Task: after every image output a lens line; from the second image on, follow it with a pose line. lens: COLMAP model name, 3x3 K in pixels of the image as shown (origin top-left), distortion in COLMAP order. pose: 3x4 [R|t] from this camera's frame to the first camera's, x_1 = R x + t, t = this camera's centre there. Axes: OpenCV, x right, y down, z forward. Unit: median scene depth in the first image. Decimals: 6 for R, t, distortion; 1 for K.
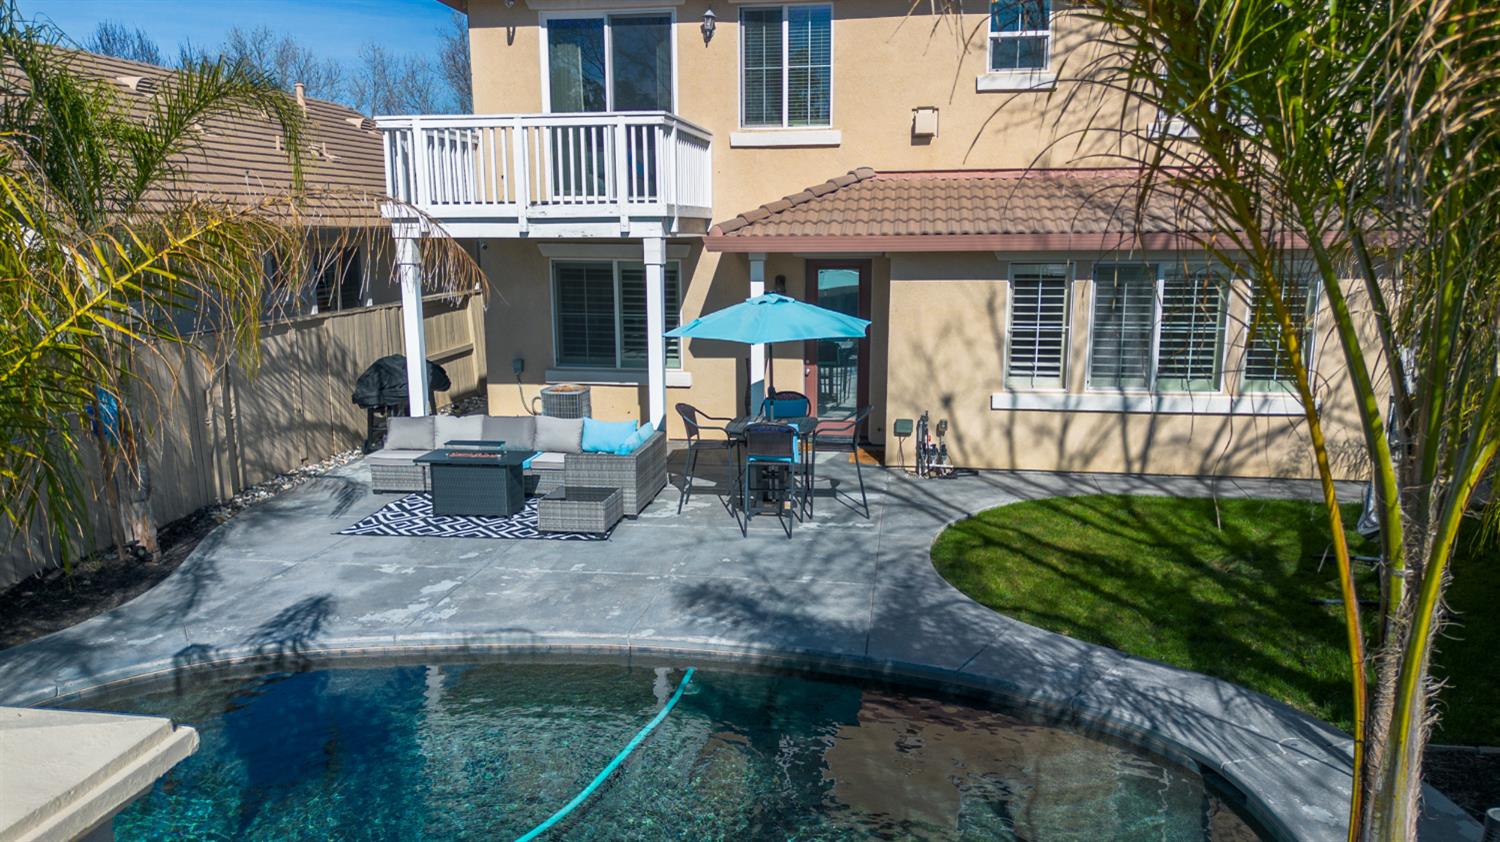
lens RADIAL K [[1058.5, 0, 751.8], [0, 1058.5, 420.0], [0, 0, 1]] dist [0.034252, -0.004920]
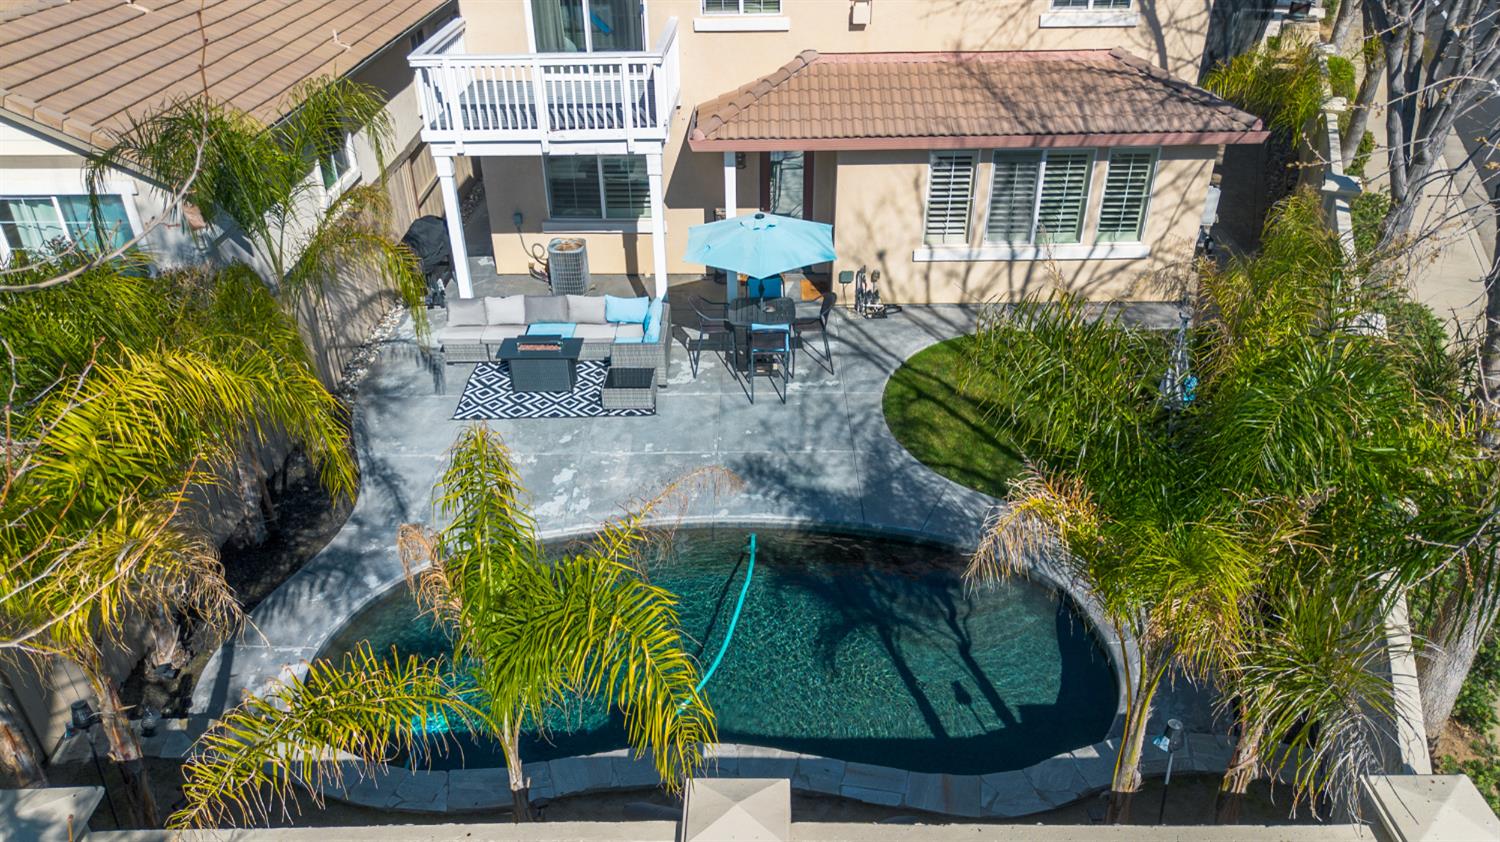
lens RADIAL K [[1058.5, 0, 750.5], [0, 1058.5, 424.8], [0, 0, 1]] dist [0.034252, -0.004920]
pose [[0.989952, -0.078847, 0.117384, -0.146647], [0.033296, 0.936750, 0.348413, -0.292533], [-0.137431, -0.341003, 0.929962, -0.263847]]
